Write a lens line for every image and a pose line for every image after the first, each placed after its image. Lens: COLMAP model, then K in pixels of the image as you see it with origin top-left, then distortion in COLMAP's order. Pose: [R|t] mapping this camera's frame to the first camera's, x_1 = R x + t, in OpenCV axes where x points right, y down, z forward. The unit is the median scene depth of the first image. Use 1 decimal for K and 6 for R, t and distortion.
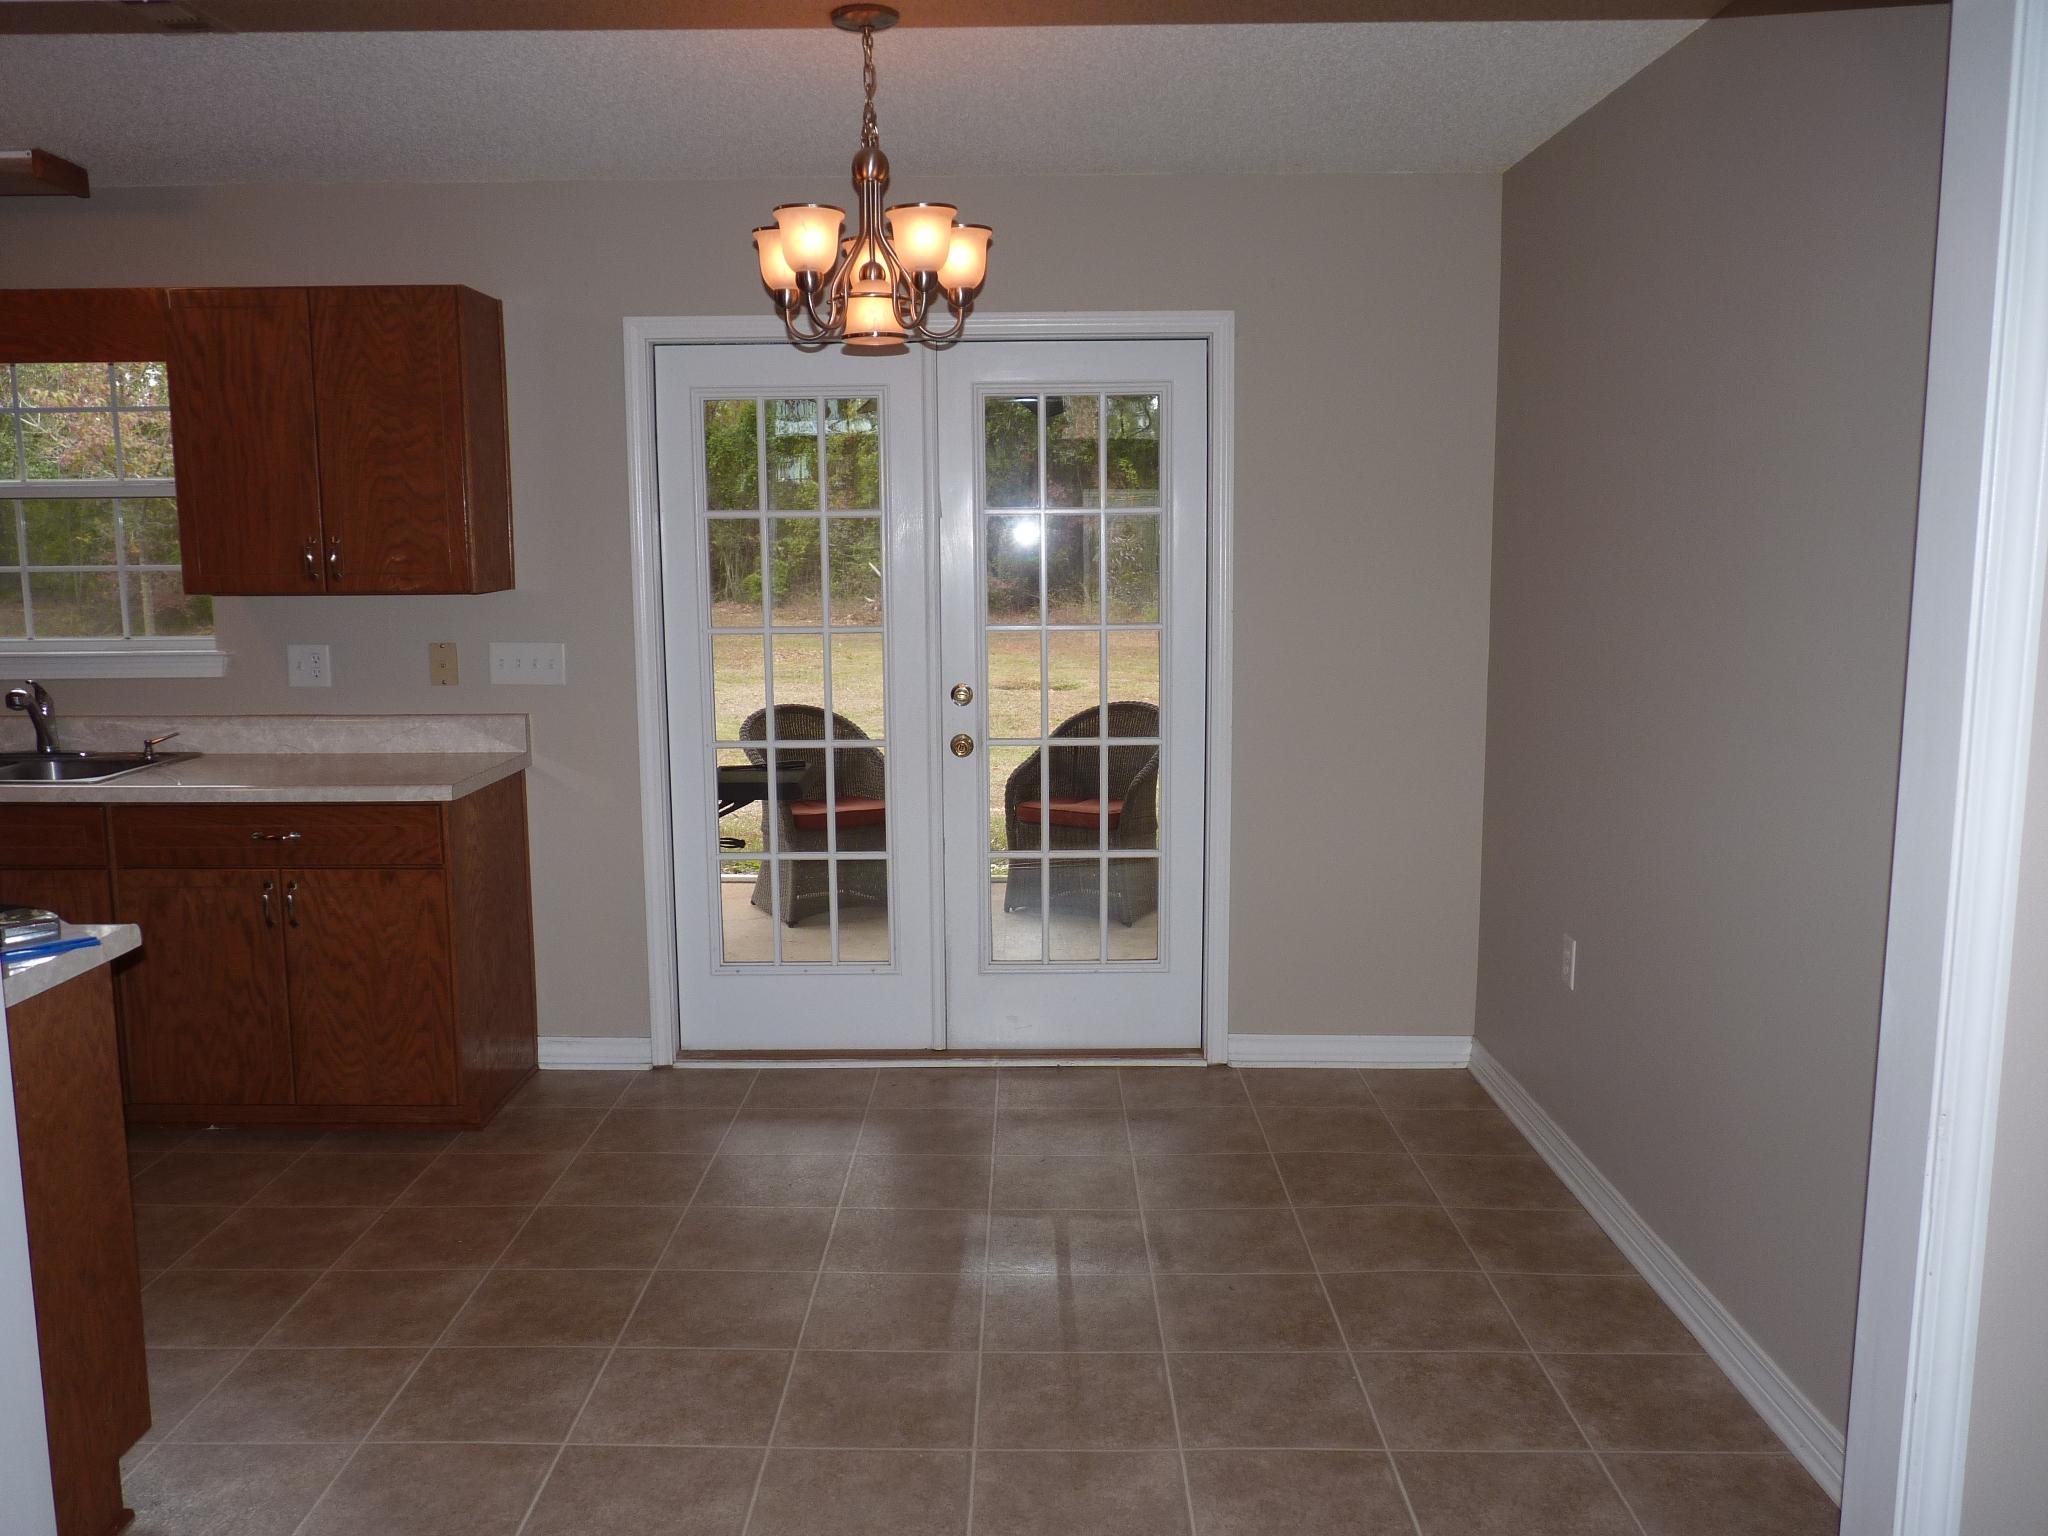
lens RADIAL K [[1643.4, 0, 1016.4], [0, 1643.4, 779.5], [0, 0, 1]] dist [-0.025197, 0.010482]
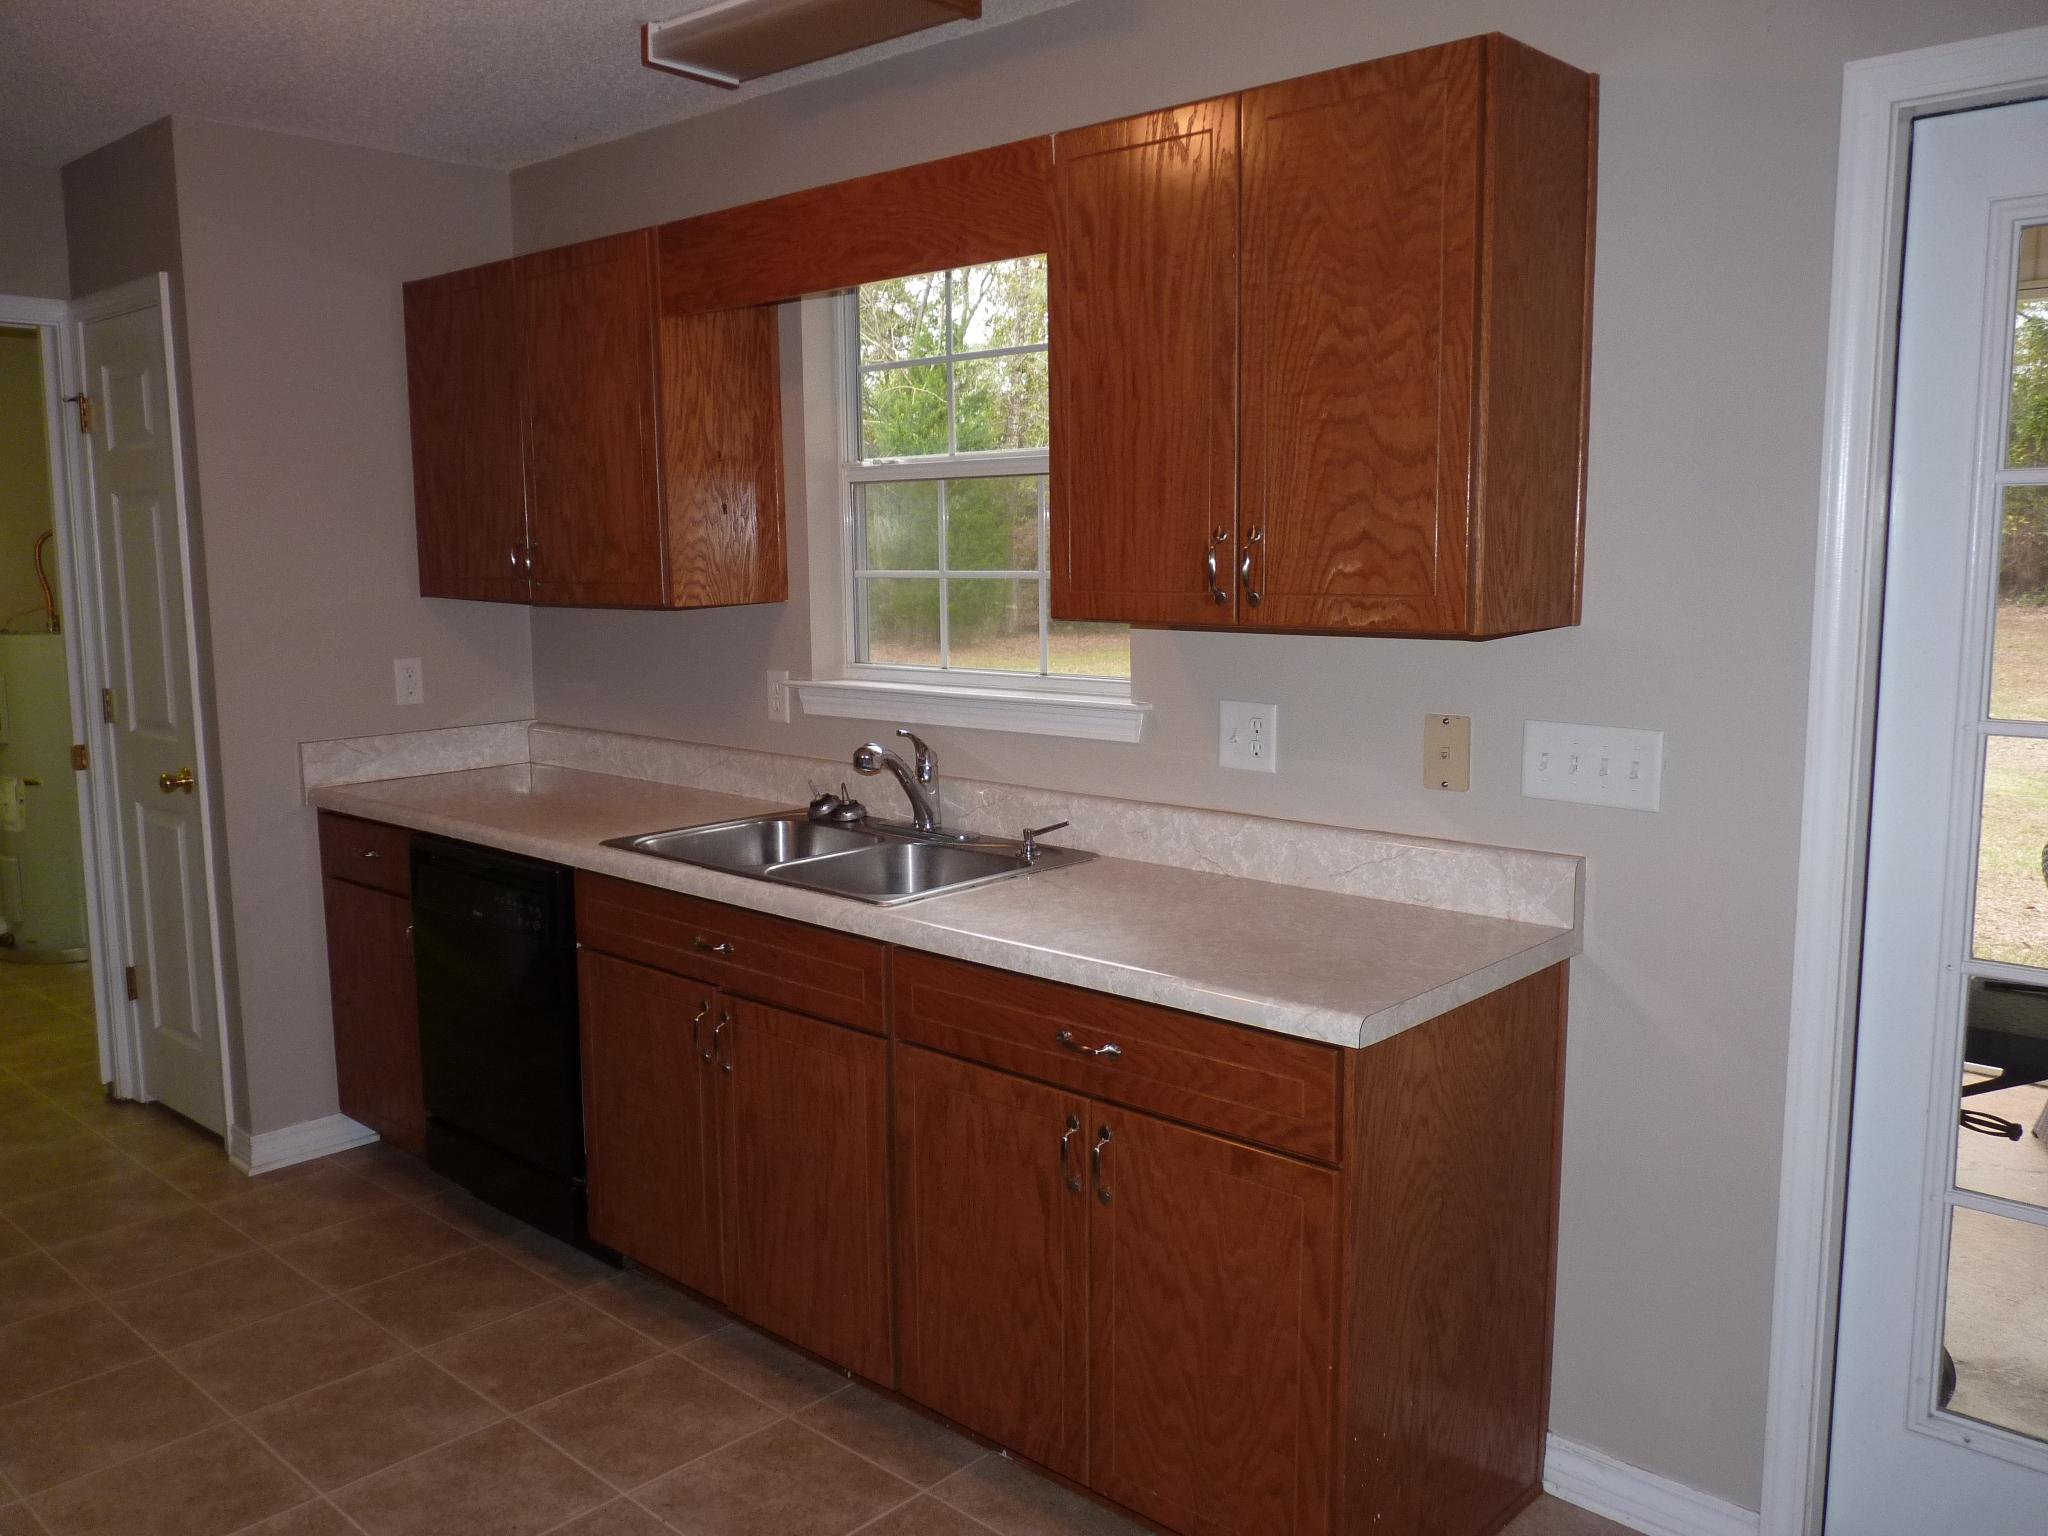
lens RADIAL K [[1643.4, 0, 1016.4], [0, 1643.4, 779.5], [0, 0, 1]] dist [-0.025197, 0.010482]
pose [[0.739811, 0.094961, -0.666080, -0.081517], [-0.092029, 0.994967, 0.039634, -0.070910], [0.666491, 0.031978, 0.744827, 0.483955]]
